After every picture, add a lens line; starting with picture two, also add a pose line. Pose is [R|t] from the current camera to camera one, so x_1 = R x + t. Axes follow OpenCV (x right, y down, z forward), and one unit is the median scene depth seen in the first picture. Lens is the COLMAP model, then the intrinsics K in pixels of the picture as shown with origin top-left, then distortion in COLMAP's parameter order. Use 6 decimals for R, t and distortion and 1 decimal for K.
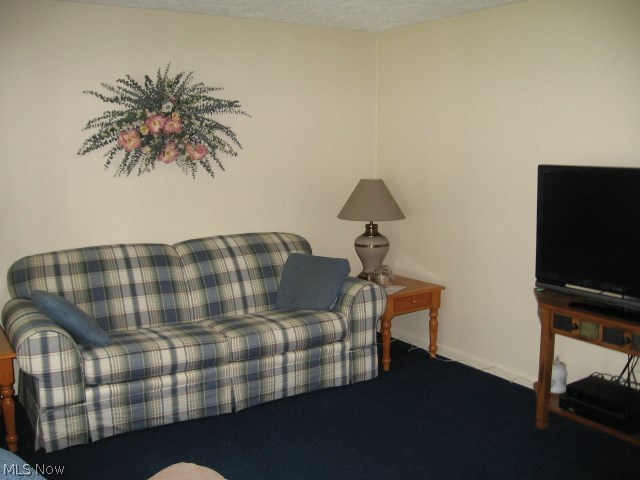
lens RADIAL K [[690.6, 0, 320.0], [0, 690.6, 240.0], [0, 0, 1]] dist [-0.092401, 0.001784]
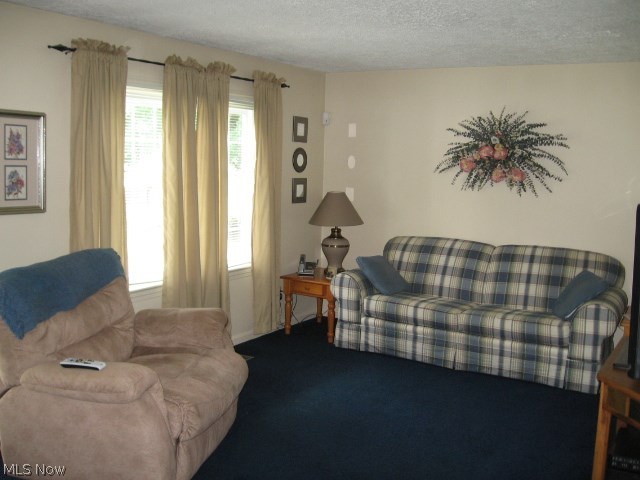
lens RADIAL K [[690.6, 0, 320.0], [0, 690.6, 240.0], [0, 0, 1]] dist [-0.092401, 0.001784]
pose [[0.435958, 0.122593, -0.891578, 0.847561], [-0.159470, 0.985525, 0.057534, -0.027477], [0.885726, 0.117098, 0.449197, 0.138623]]
